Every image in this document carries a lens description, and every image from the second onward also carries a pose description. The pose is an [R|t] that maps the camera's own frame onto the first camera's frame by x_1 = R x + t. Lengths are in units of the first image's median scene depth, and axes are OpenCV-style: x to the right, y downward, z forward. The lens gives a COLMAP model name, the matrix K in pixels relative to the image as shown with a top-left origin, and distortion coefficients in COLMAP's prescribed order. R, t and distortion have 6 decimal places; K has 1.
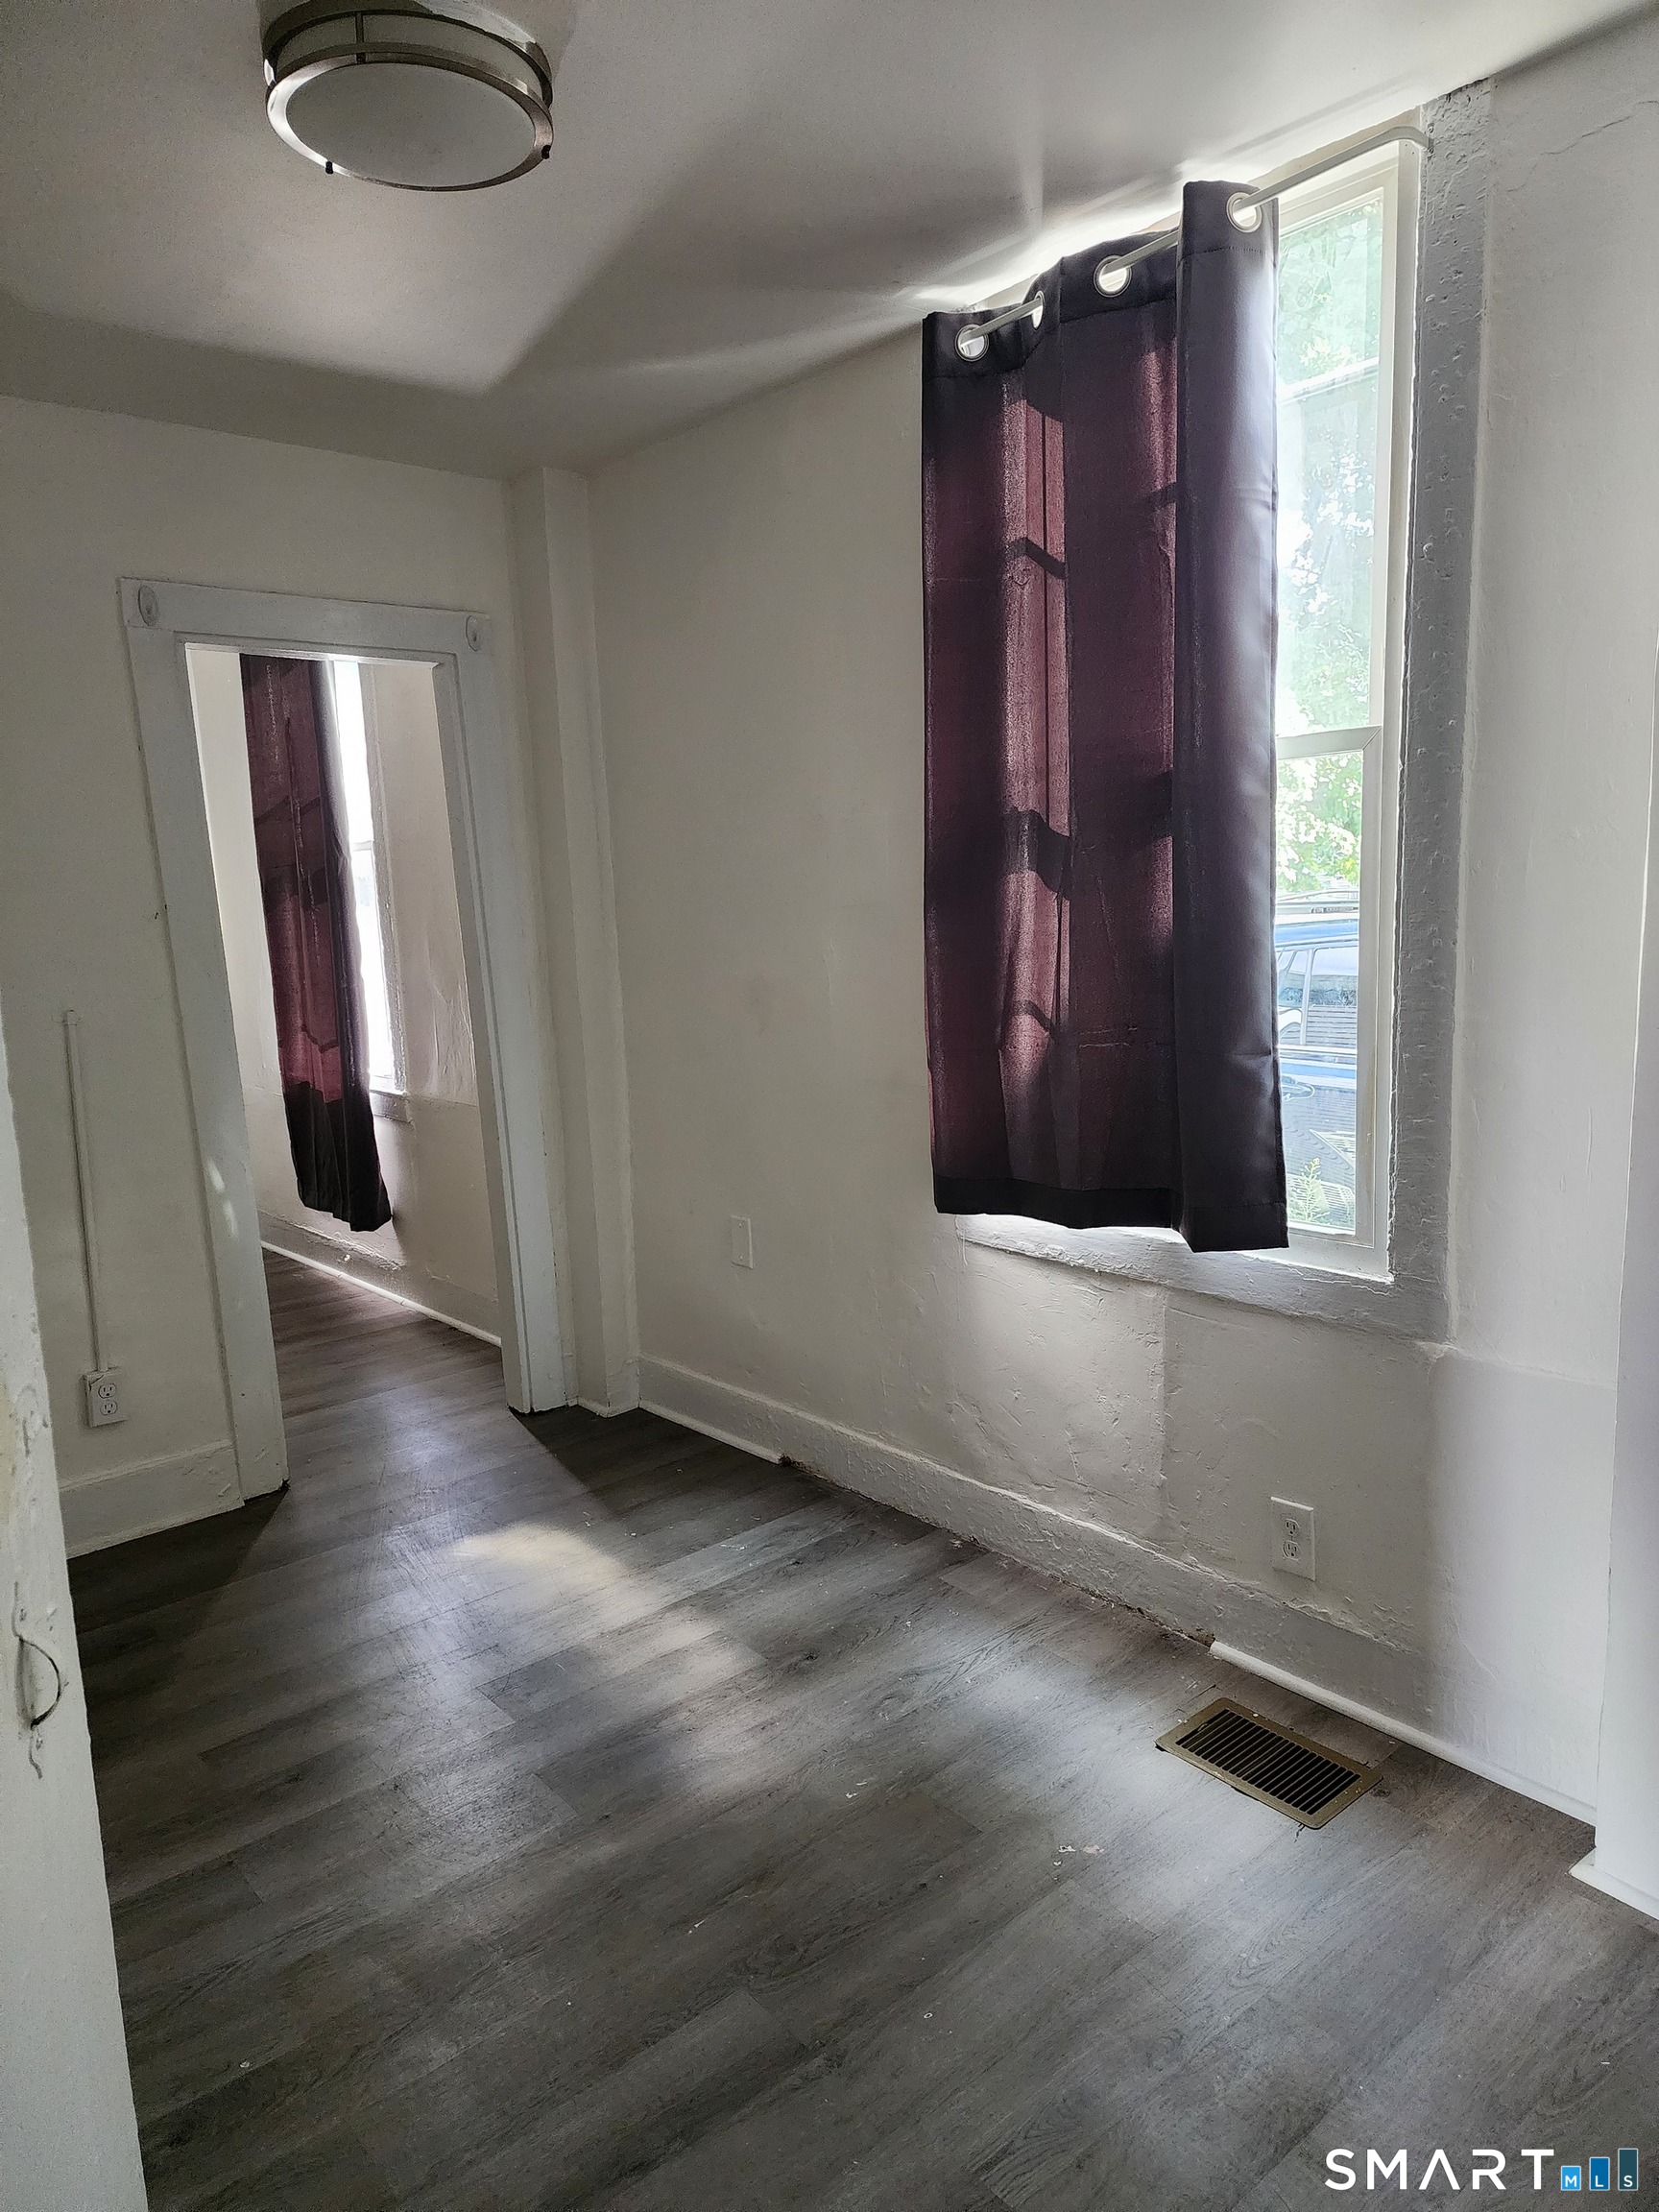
lens RADIAL K [[1468.4, 0, 794.8], [0, 1468.4, 1098.9], [0, 0, 1]] dist [0.088975, -0.074570]
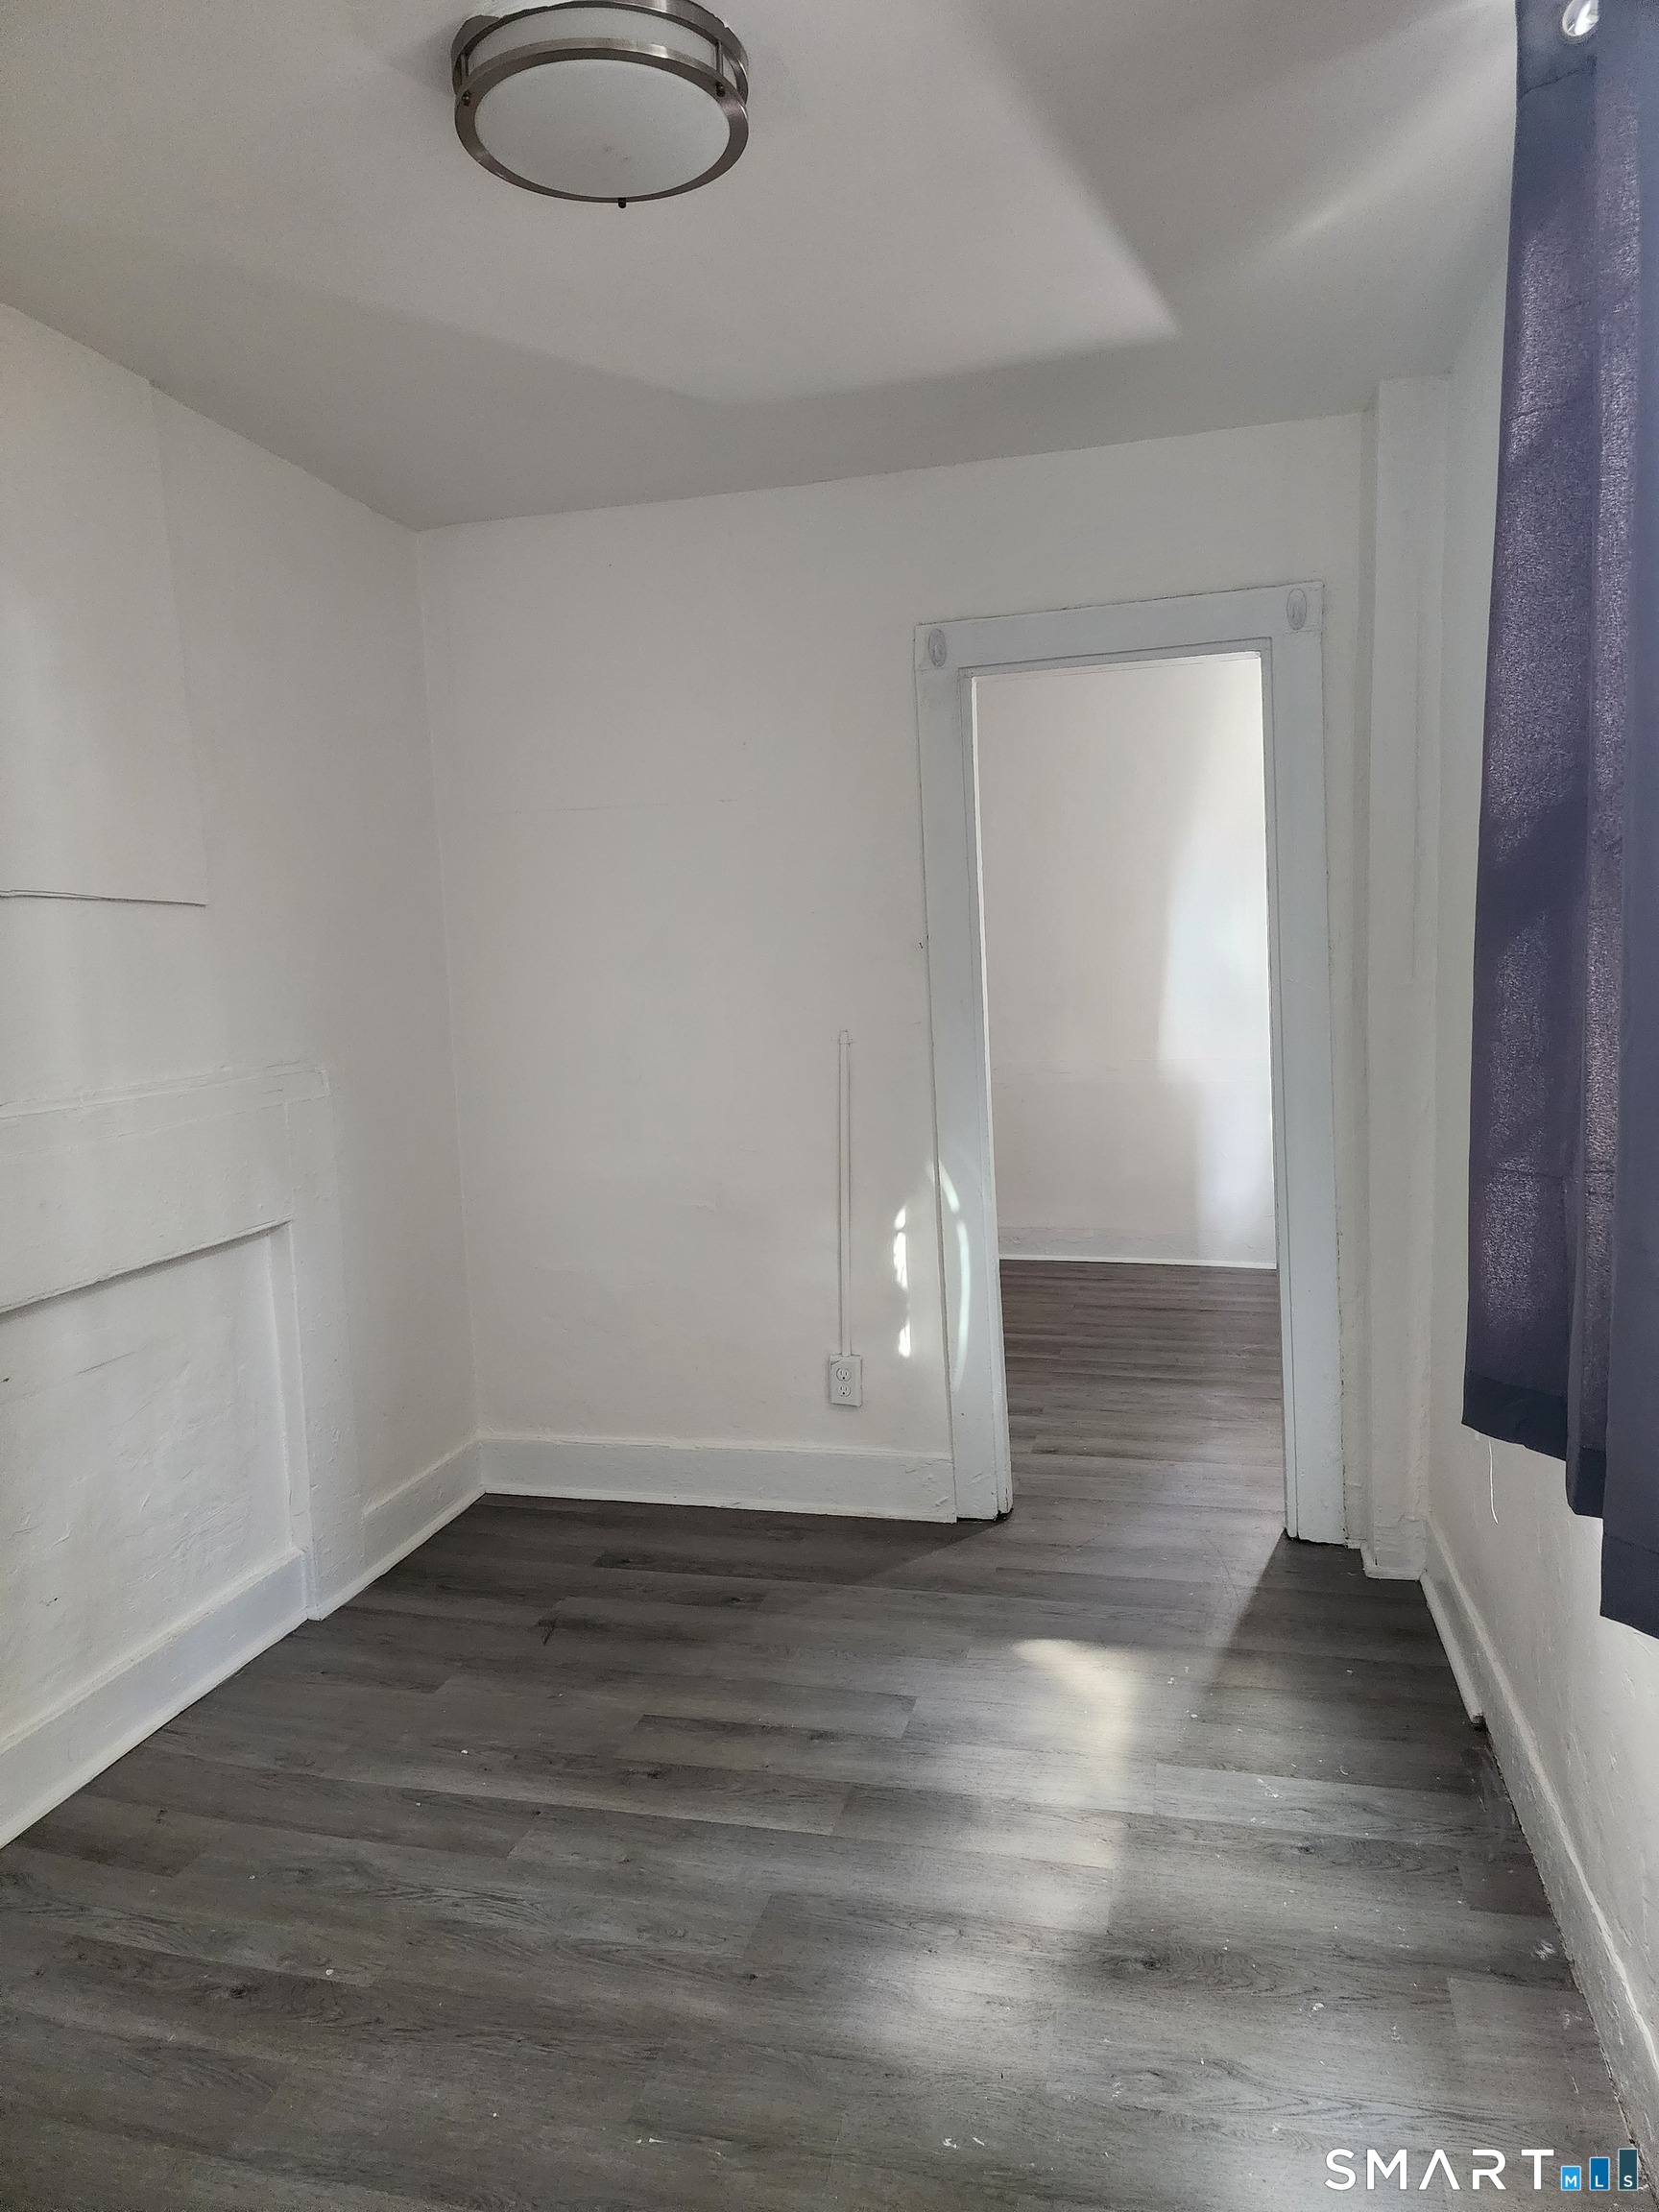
lens RADIAL K [[1468.4, 0, 825.9], [0, 1468.4, 1114.4], [0, 0, 1]] dist [0.088975, -0.074570]
pose [[0.581664, 0.103754, -0.806785, 0.410868], [-0.102130, 0.993298, 0.054108, -0.055716], [0.806992, 0.050925, 0.588363, 0.360397]]
